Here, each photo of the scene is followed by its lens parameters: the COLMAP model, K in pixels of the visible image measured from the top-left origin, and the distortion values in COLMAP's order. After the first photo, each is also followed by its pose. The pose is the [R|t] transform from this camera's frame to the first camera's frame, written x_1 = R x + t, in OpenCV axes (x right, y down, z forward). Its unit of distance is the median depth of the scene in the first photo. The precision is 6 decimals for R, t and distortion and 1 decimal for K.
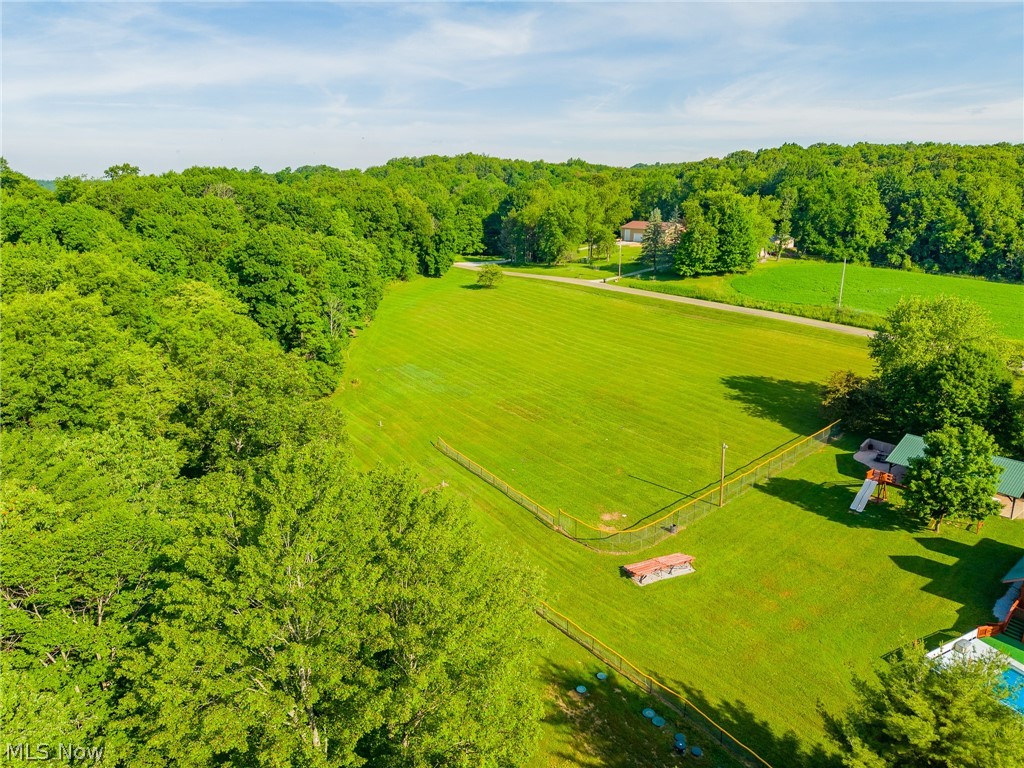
lens RADIAL K [[688.7, 0, 516.6], [0, 688.7, 388.0], [0, 0, 1]] dist [0.040234, -0.041162]
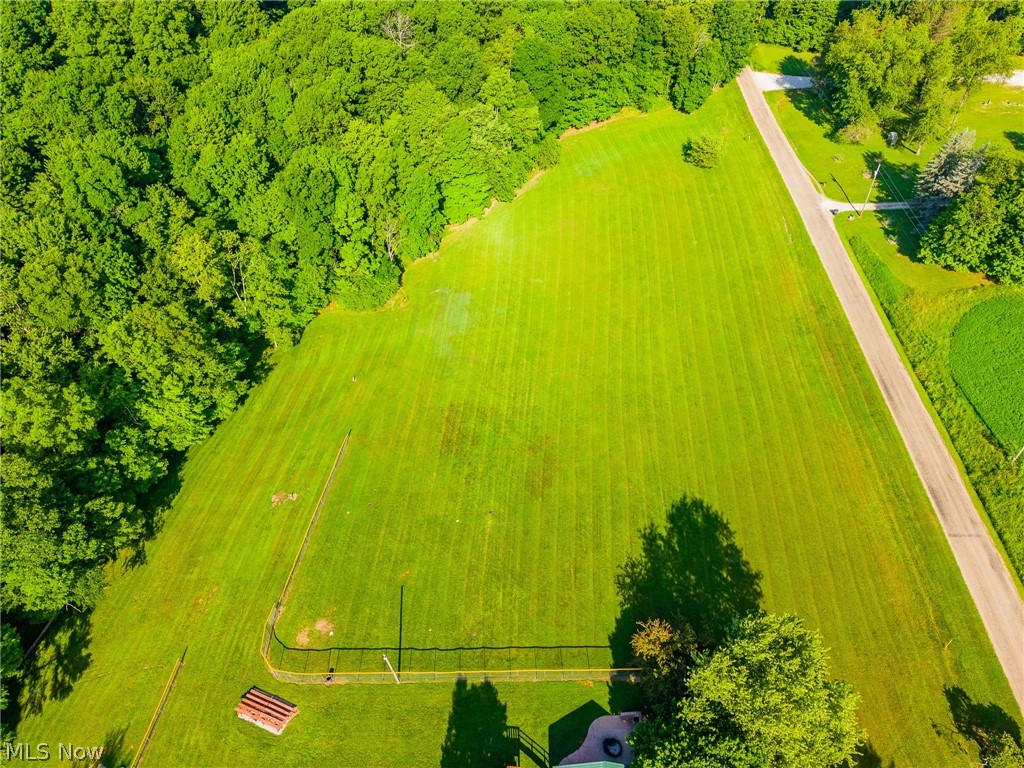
lens RADIAL K [[688.7, 0, 507.3], [0, 688.7, 388.3], [0, 0, 1]] dist [0.040234, -0.041162]
pose [[0.750963, 0.462769, -0.471063, 0.433748], [-0.176580, 0.828110, 0.532028, -0.478343], [0.636297, -0.316352, 0.703596, 0.318260]]
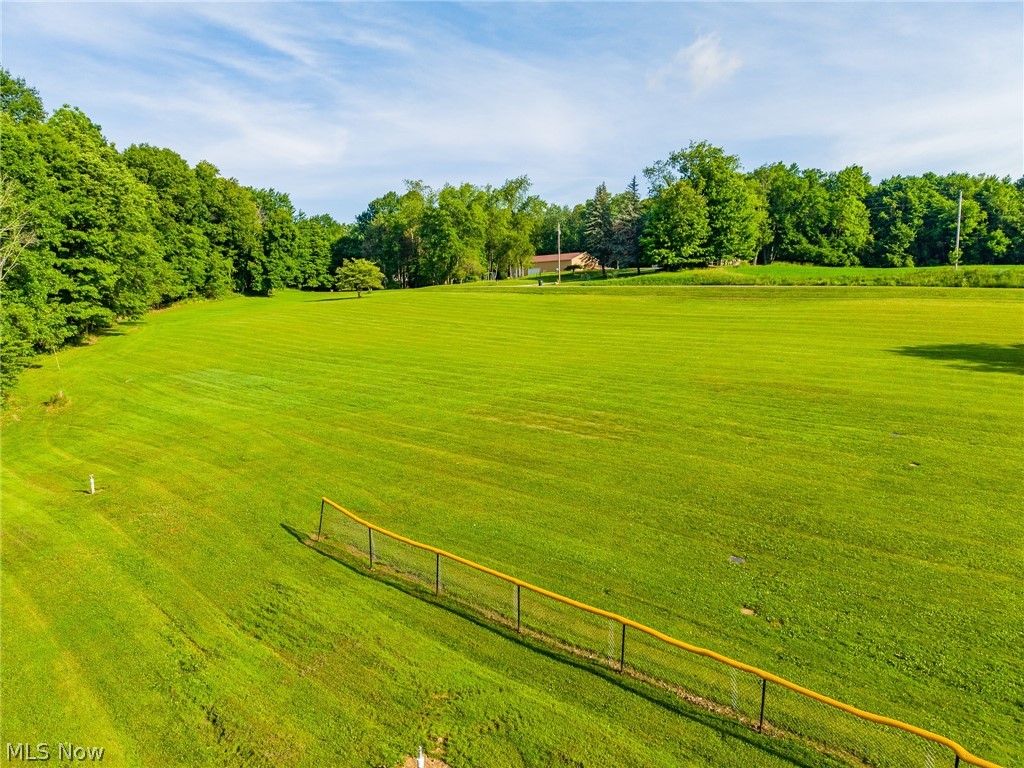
lens RADIAL K [[688.7, 0, 511.9], [0, 688.7, 381.0], [0, 0, 1]] dist [0.040234, -0.041162]
pose [[0.971129, -0.033047, 0.236253, -0.081513], [0.072116, 0.984690, -0.158697, 0.056954], [-0.227392, 0.171153, 0.958645, 0.576635]]
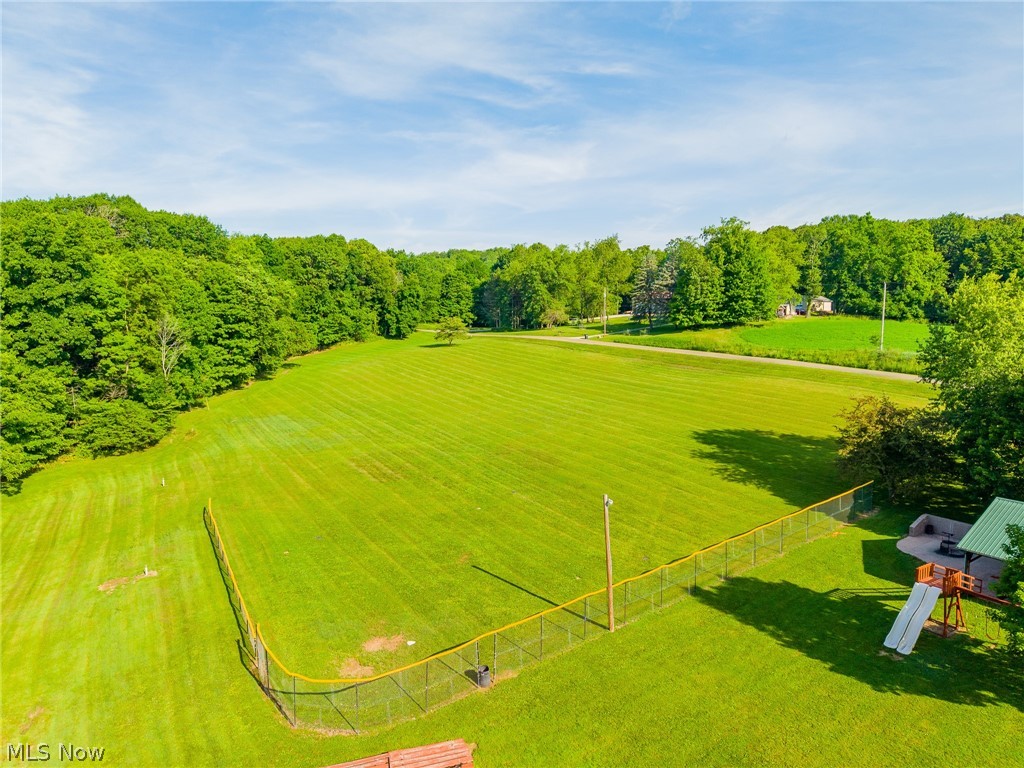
lens RADIAL K [[688.7, 0, 516.4], [0, 688.7, 386.5], [0, 0, 1]] dist [0.040234, -0.041162]
pose [[0.996602, 0.011131, -0.081616, 0.164792], [-0.024112, 0.986847, -0.159848, 0.049890], [0.078763, 0.161273, 0.983762, 0.299665]]
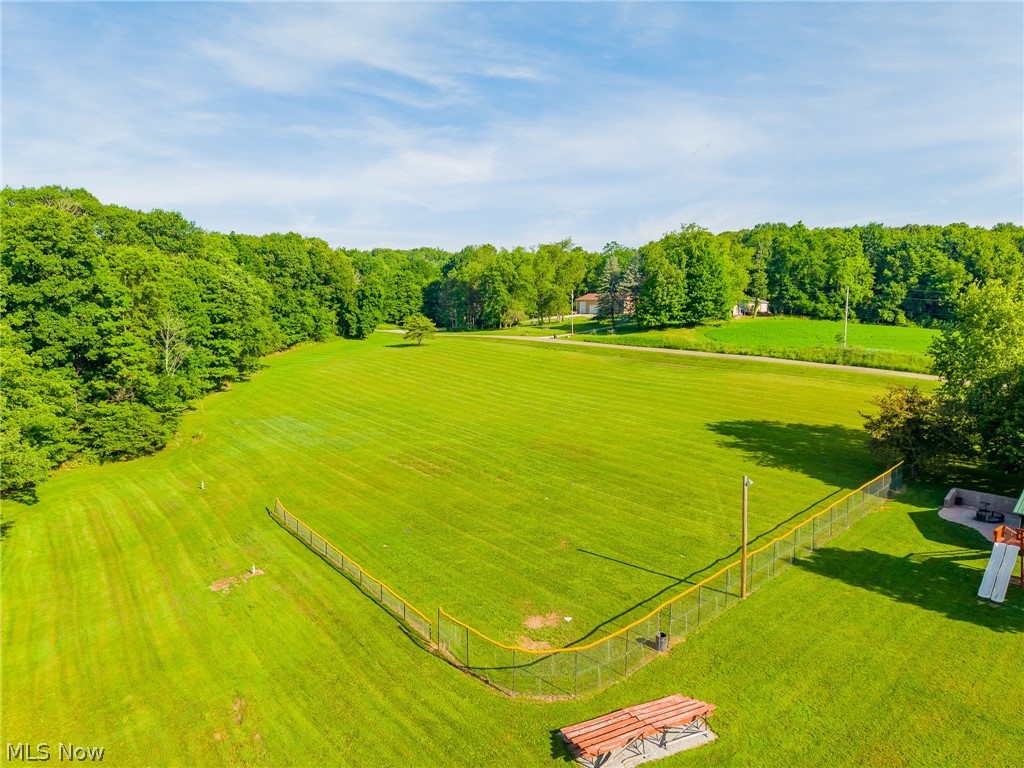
lens RADIAL K [[688.7, 0, 517.1], [0, 688.7, 382.3], [0, 0, 1]] dist [0.040234, -0.041162]
pose [[0.998630, -0.001324, 0.052311, 0.054865], [0.010072, 0.985852, -0.167315, 0.057763], [-0.051349, 0.167613, 0.984515, 0.274419]]
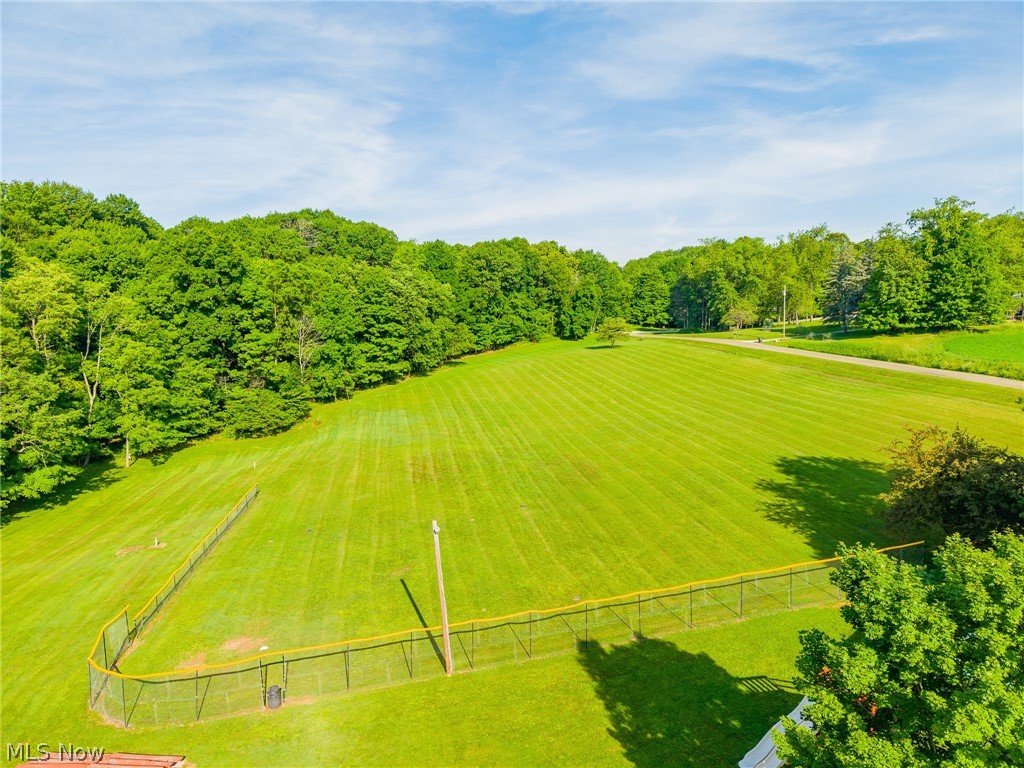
lens RADIAL K [[688.7, 0, 512.7], [0, 688.7, 389.8], [0, 0, 1]] dist [0.040234, -0.041162]
pose [[0.897629, 0.053734, -0.437464, 0.316490], [-0.121450, 0.984270, -0.128303, 0.028800], [0.423688, 0.168299, 0.890036, 0.371433]]
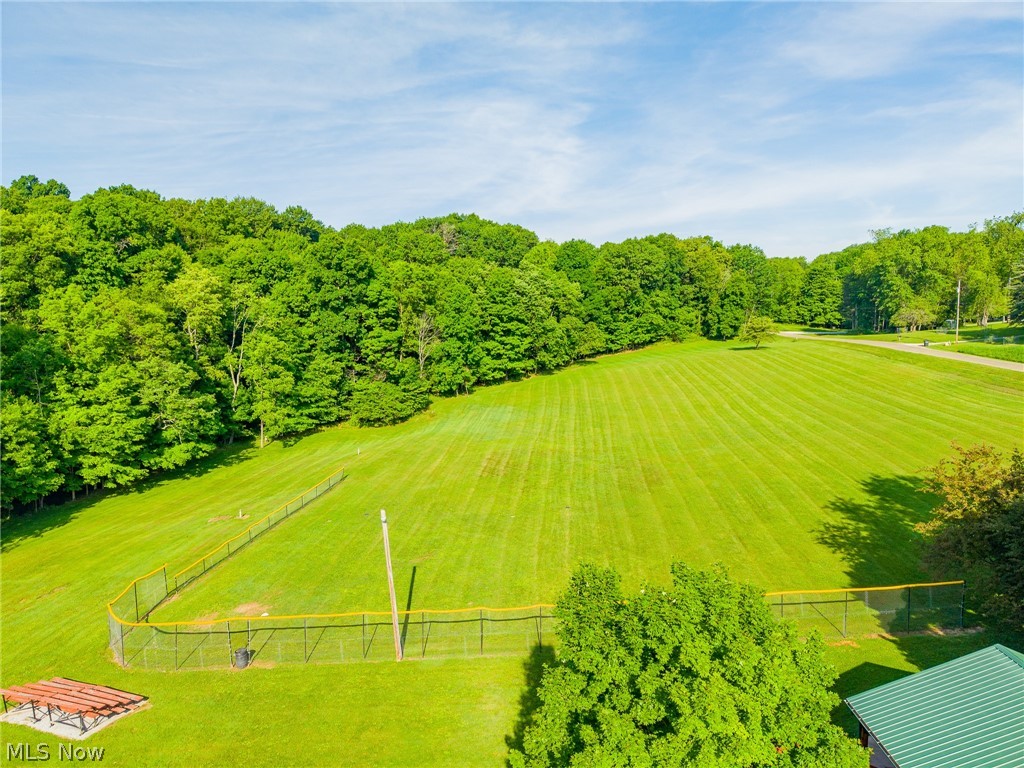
lens RADIAL K [[688.7, 0, 511.1], [0, 688.7, 389.7], [0, 0, 1]] dist [0.040234, -0.041162]
pose [[0.748655, 0.080578, -0.658044, 0.390631], [-0.181641, 0.979535, -0.086708, 0.015598], [0.637590, 0.184443, 0.747970, 0.419502]]
